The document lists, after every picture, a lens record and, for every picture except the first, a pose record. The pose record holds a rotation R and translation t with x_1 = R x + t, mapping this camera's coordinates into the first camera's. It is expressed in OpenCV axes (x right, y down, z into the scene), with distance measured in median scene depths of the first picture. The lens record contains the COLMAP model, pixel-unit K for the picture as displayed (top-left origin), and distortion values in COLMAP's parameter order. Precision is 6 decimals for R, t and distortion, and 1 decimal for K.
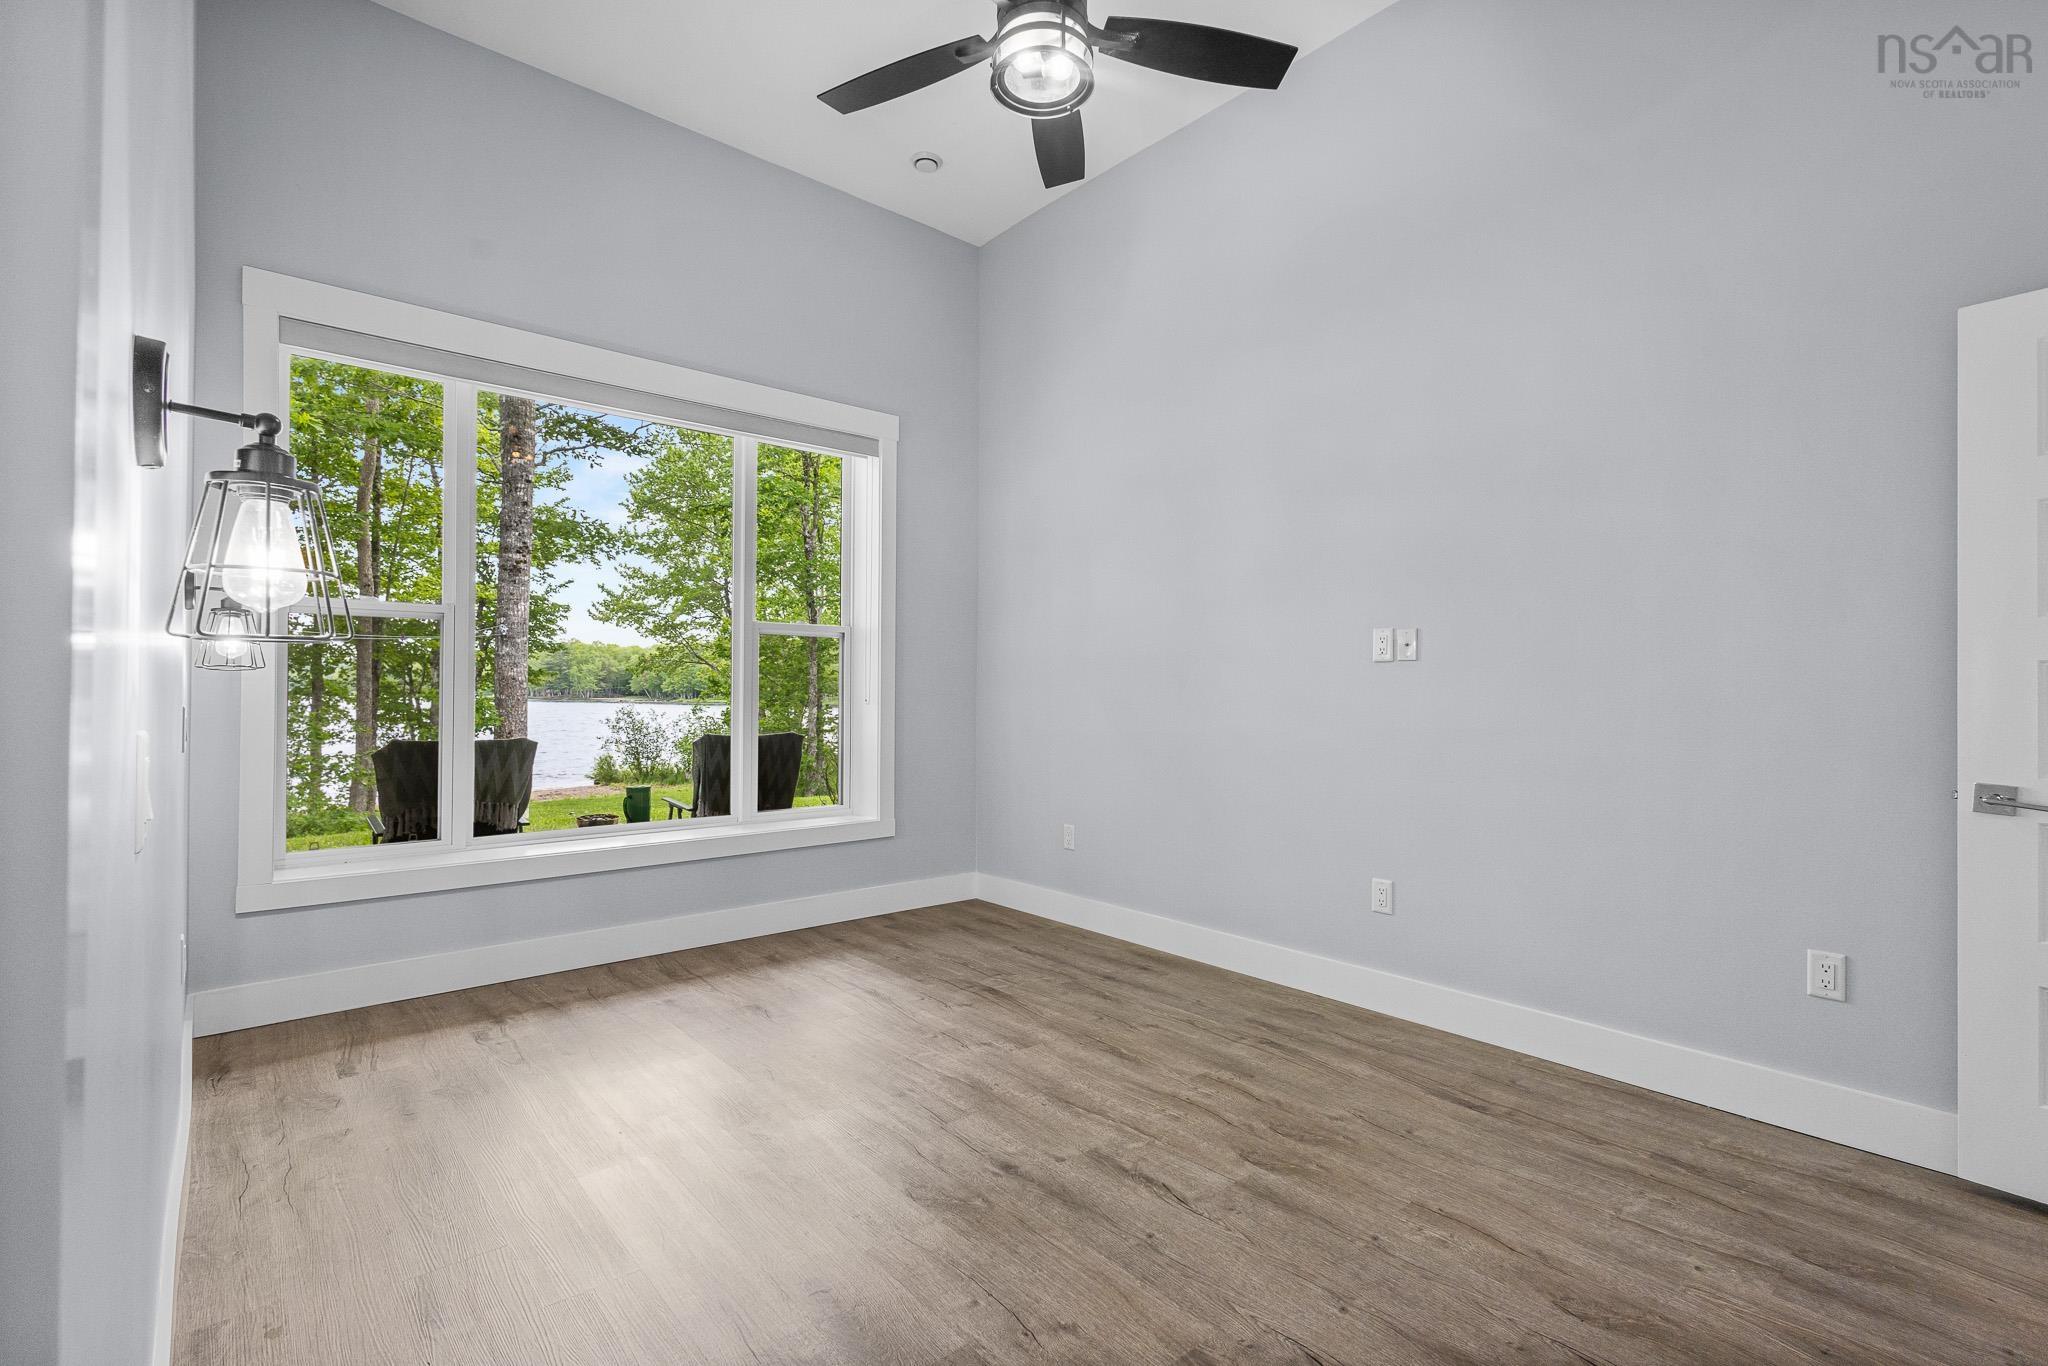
lens RADIAL K [[942.4, 0, 1018.4], [0, 942.4, 680.0], [0, 0, 1]] dist [0.014119, -0.004563]
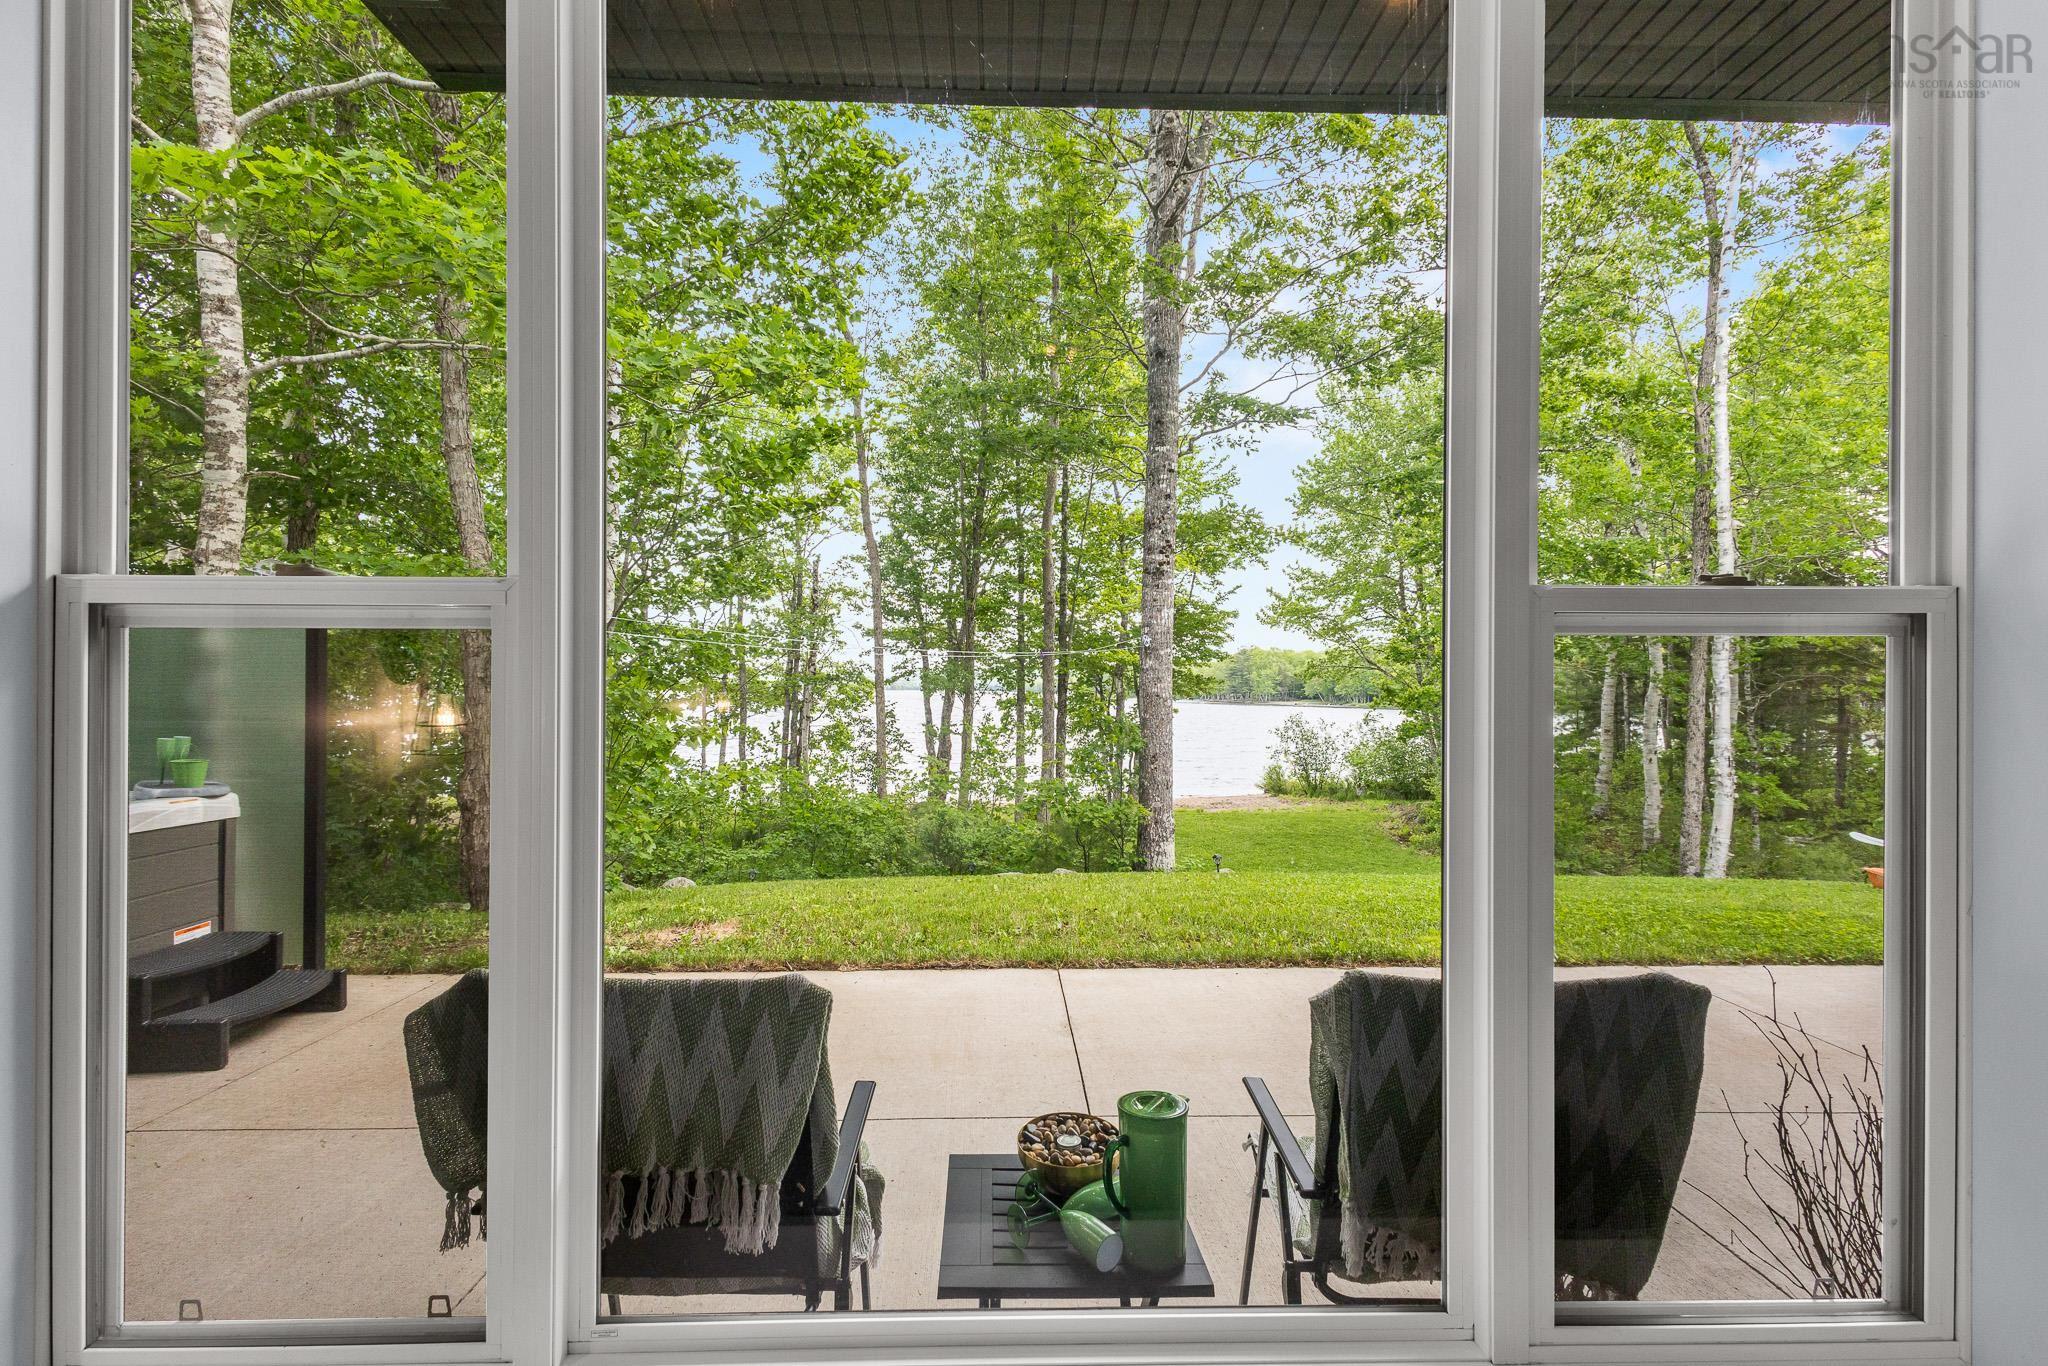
lens RADIAL K [[942.4, 0, 1019.3], [0, 942.4, 702.1], [0, 0, 1]] dist [0.014119, -0.004563]
pose [[0.774782, 0.006203, -0.632198, -0.231256], [0.006386, 0.999824, 0.017637, -0.036861], [0.632196, -0.017702, 0.774606, 0.724196]]
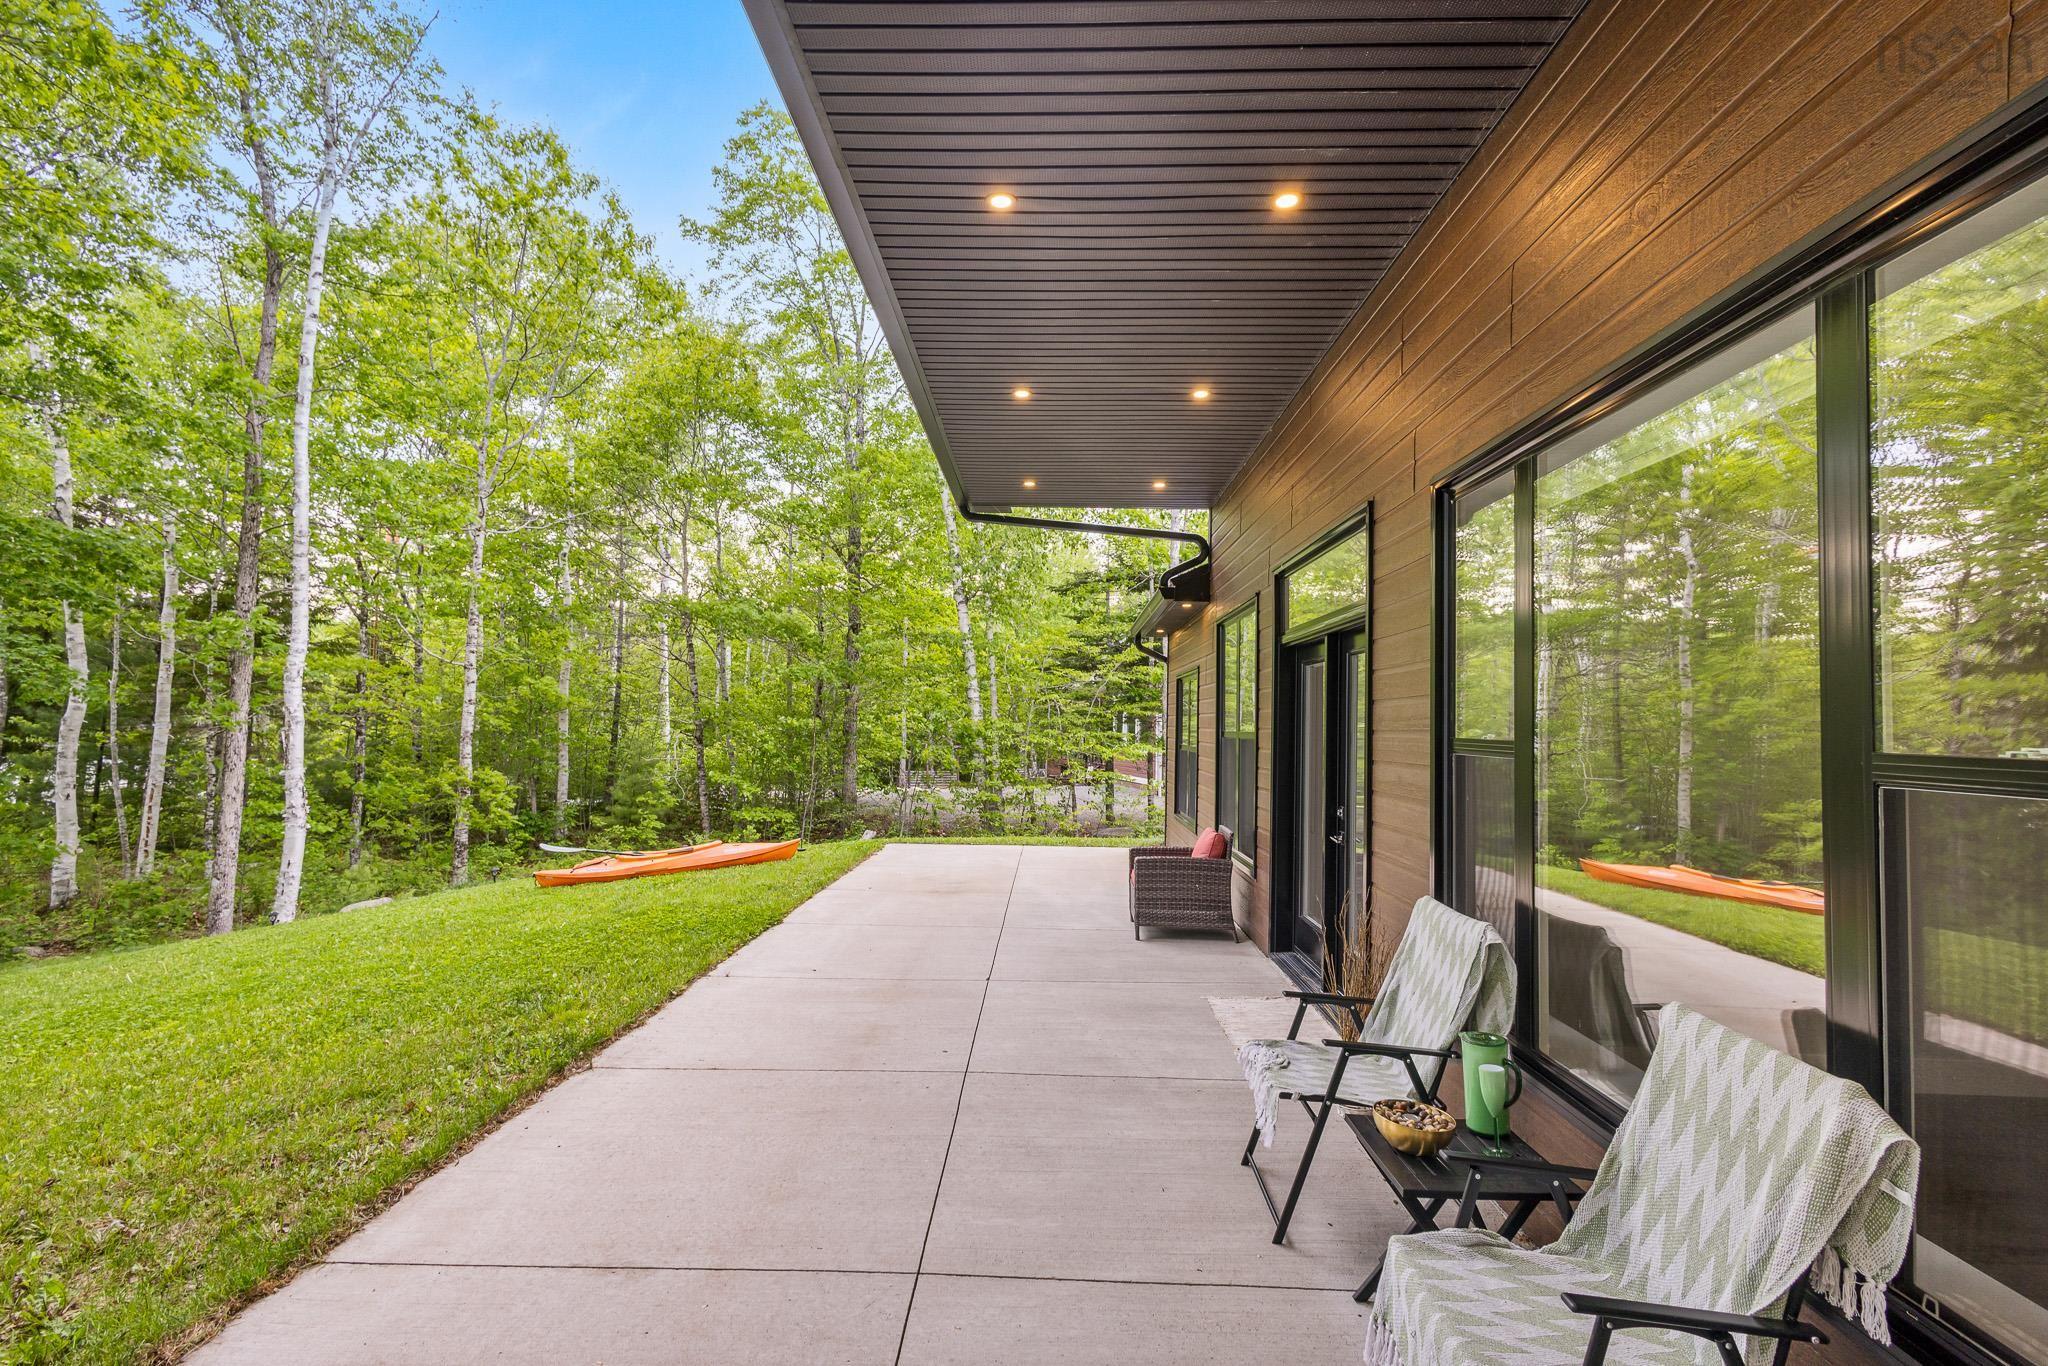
lens RADIAL K [[940.7, 0, 1032.1], [0, 940.7, 683.6], [0, 0, 1]] dist [0.001490, -0.000430]
pose [[0.671643, 0.035850, 0.740007, -1.008284], [-0.020316, 0.999344, -0.029974, -0.071830], [-0.740596, 0.005098, 0.671931, 0.832451]]
